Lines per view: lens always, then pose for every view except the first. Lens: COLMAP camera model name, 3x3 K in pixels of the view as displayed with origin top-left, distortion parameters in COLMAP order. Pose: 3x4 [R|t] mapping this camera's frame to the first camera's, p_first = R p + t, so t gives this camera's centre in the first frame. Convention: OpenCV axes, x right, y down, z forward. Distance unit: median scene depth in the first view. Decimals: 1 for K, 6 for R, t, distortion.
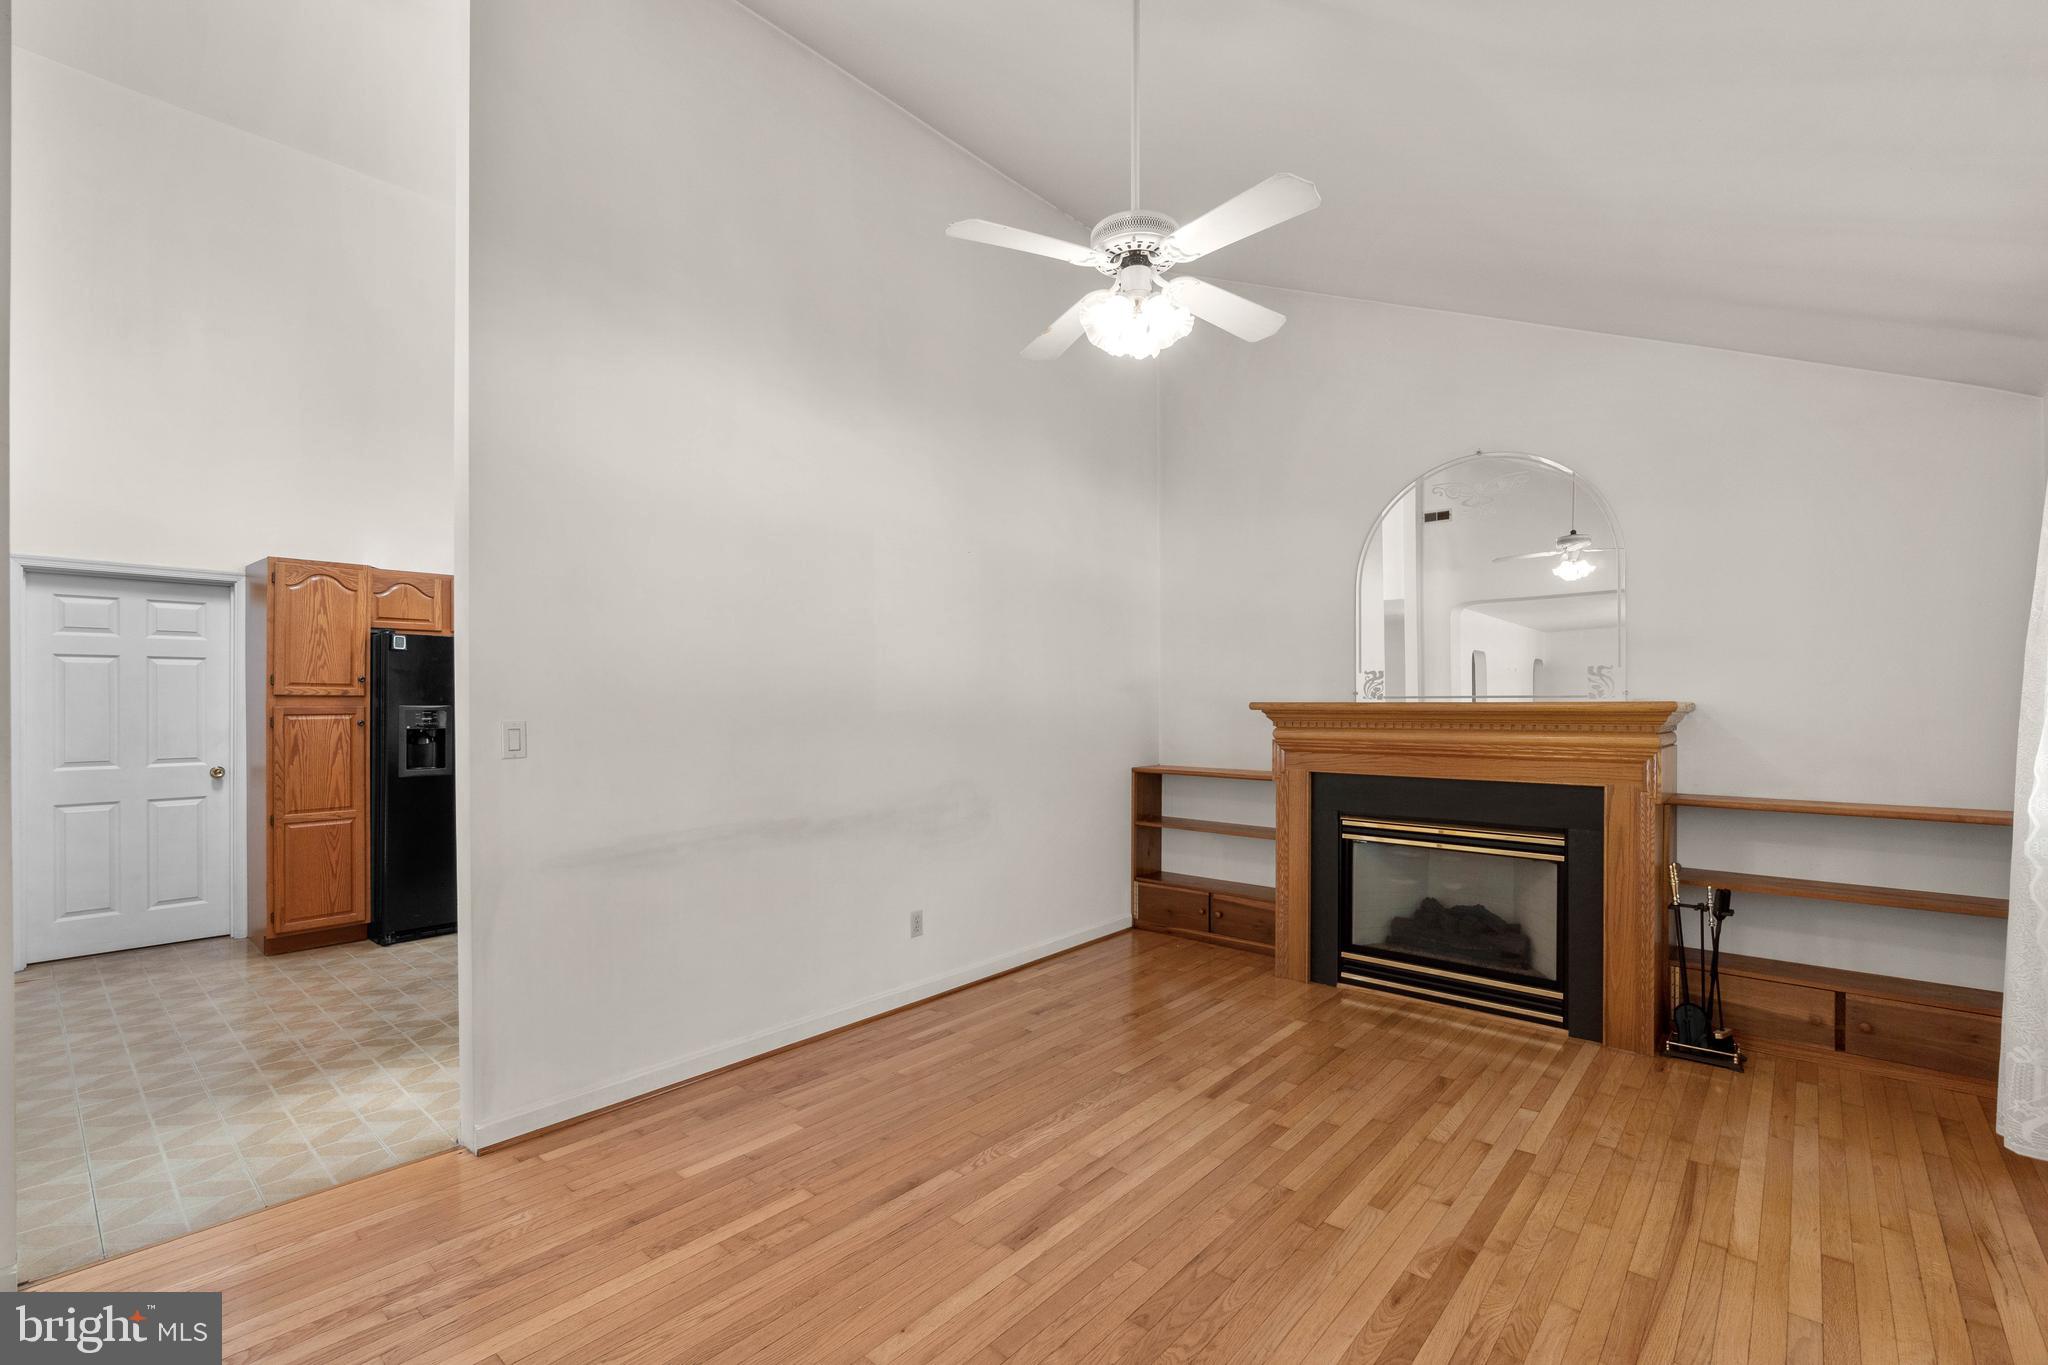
lens RADIAL K [[904.5, 0, 1022.1], [0, 904.5, 703.4], [0, 0, 1]] dist [0.000107, 0.000221]
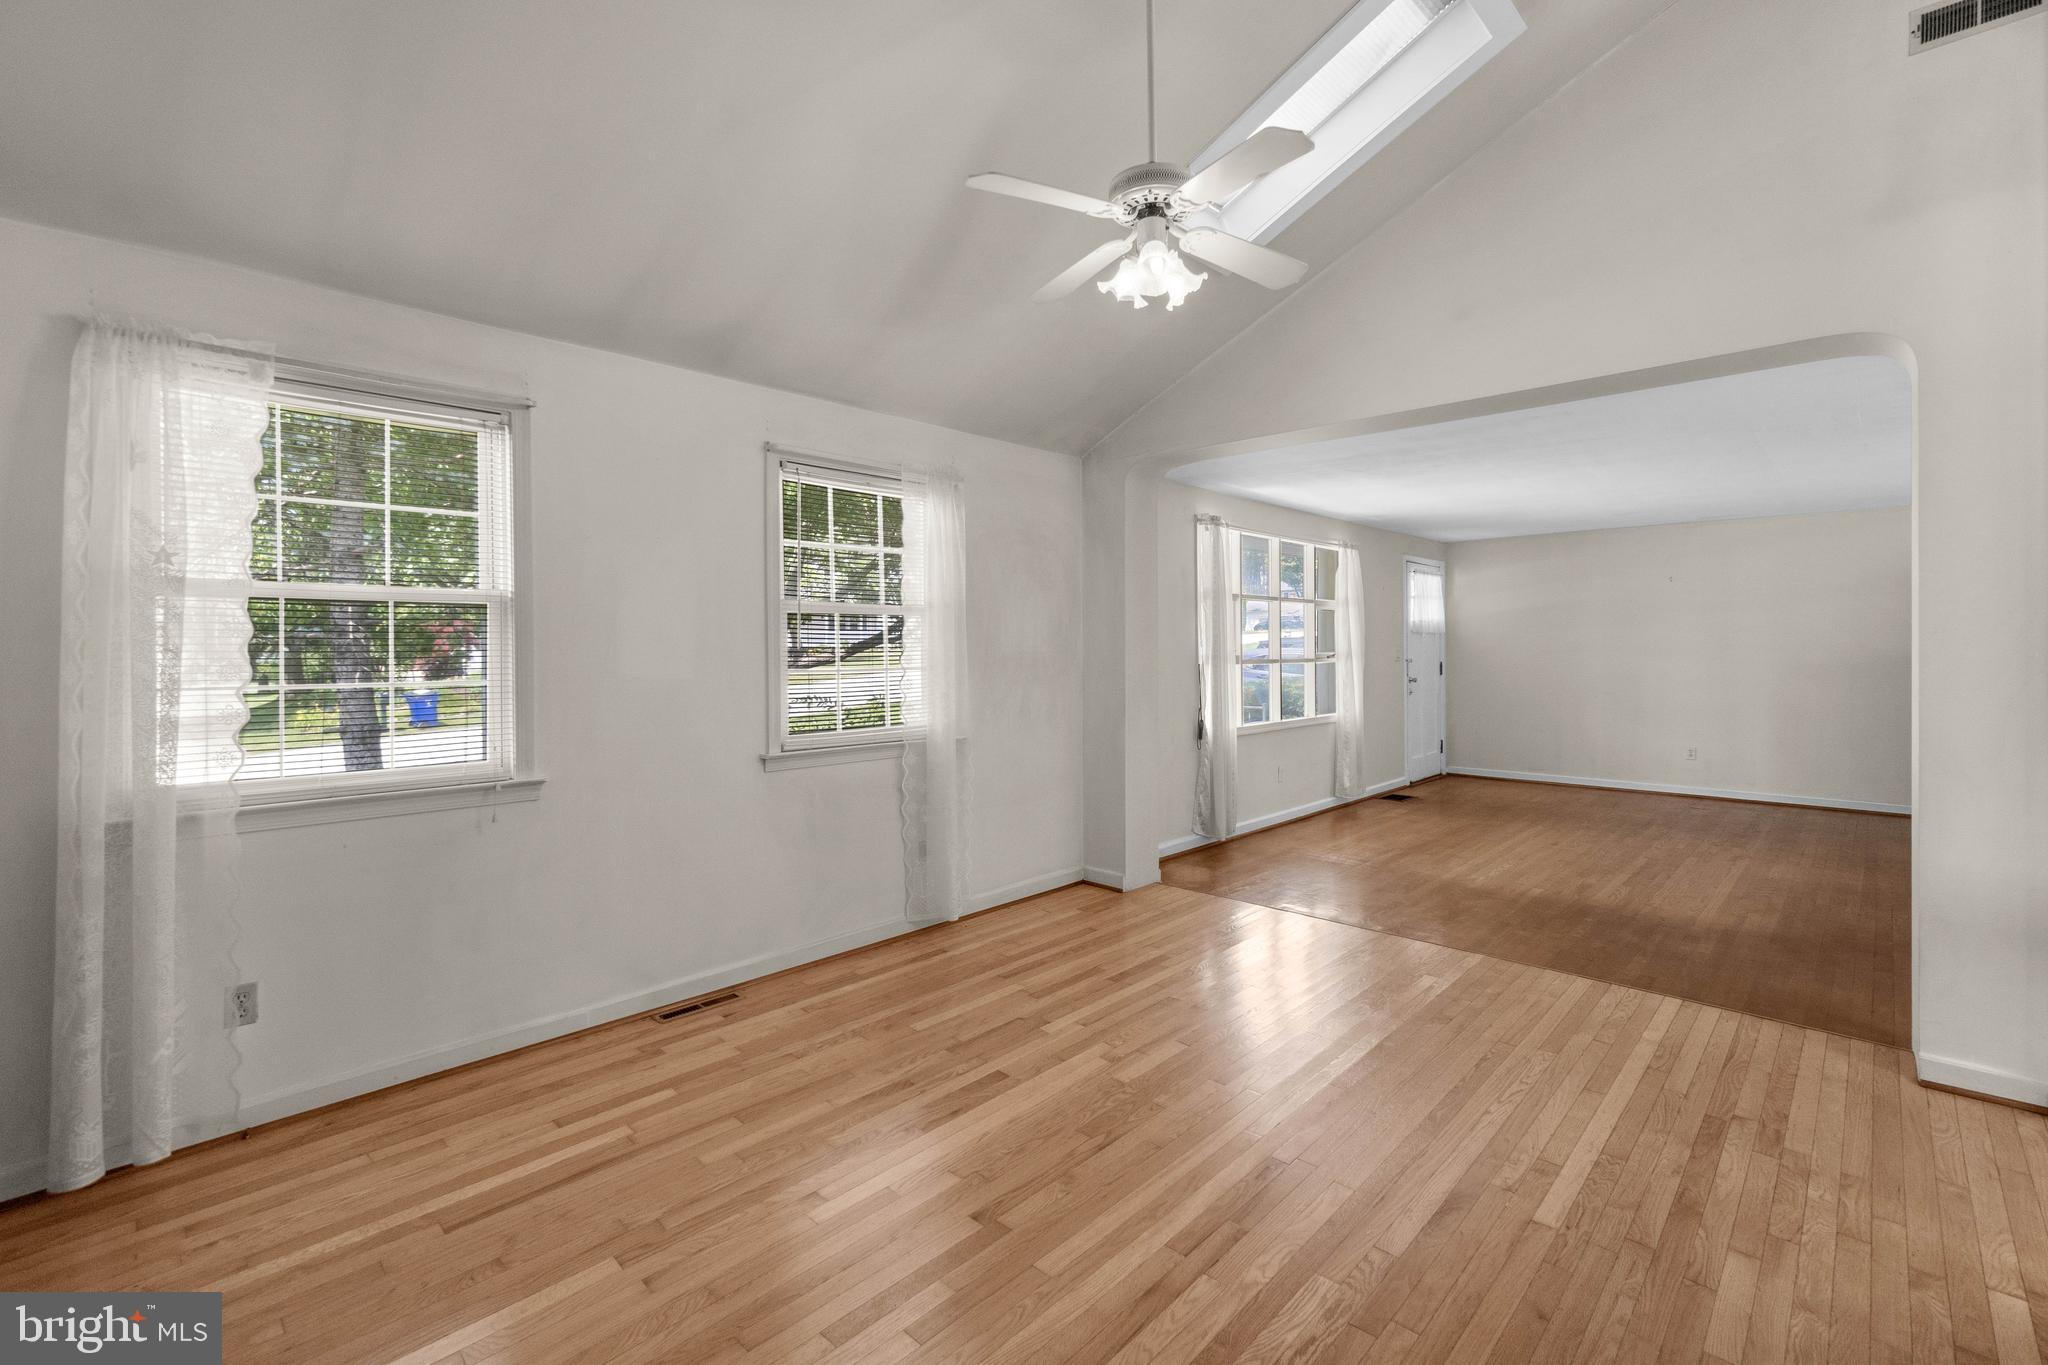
lens RADIAL K [[902.0, 0, 1015.1], [0, 902.0, 636.4], [0, 0, 1]] dist [0.002017, 0.000248]
pose [[-0.998481, 0.005600, 0.054804, 0.135455], [0.005370, 0.999976, -0.004334, -0.005640], [-0.054827, -0.004033, -0.998488, 1.214033]]
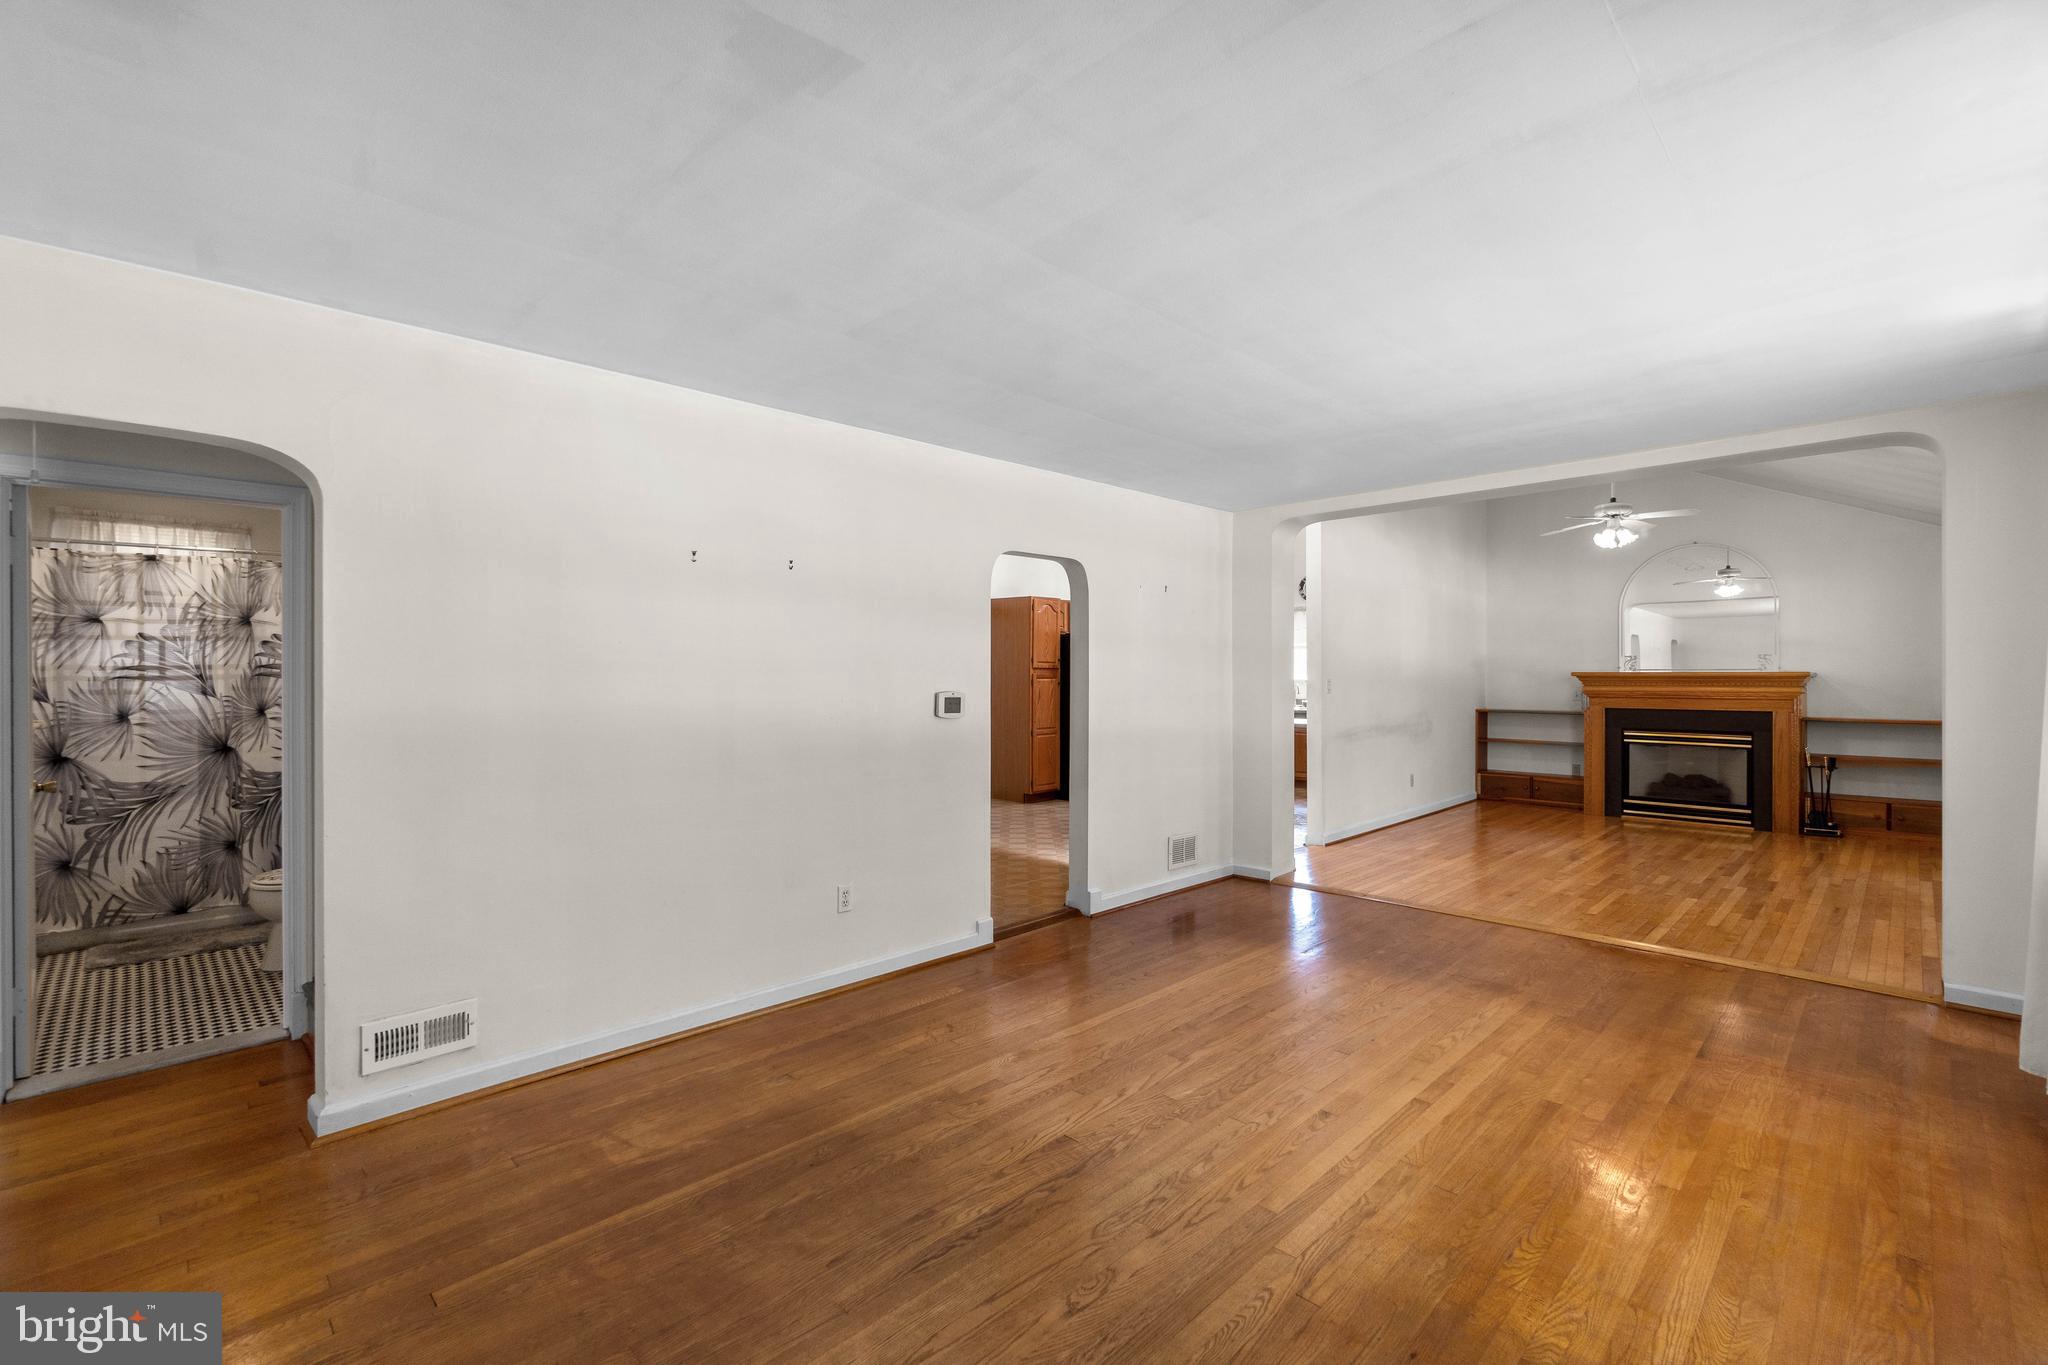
lens RADIAL K [[888.7, 0, 1015.3], [0, 888.7, 668.2], [0, 0, 1]] dist [-0.001415, 0.000074]
pose [[0.997107, 0.000891, -0.076003, -0.910463], [-0.001539, 0.999963, -0.008467, 0.009656], [0.075993, 0.008559, 0.997072, -1.140193]]
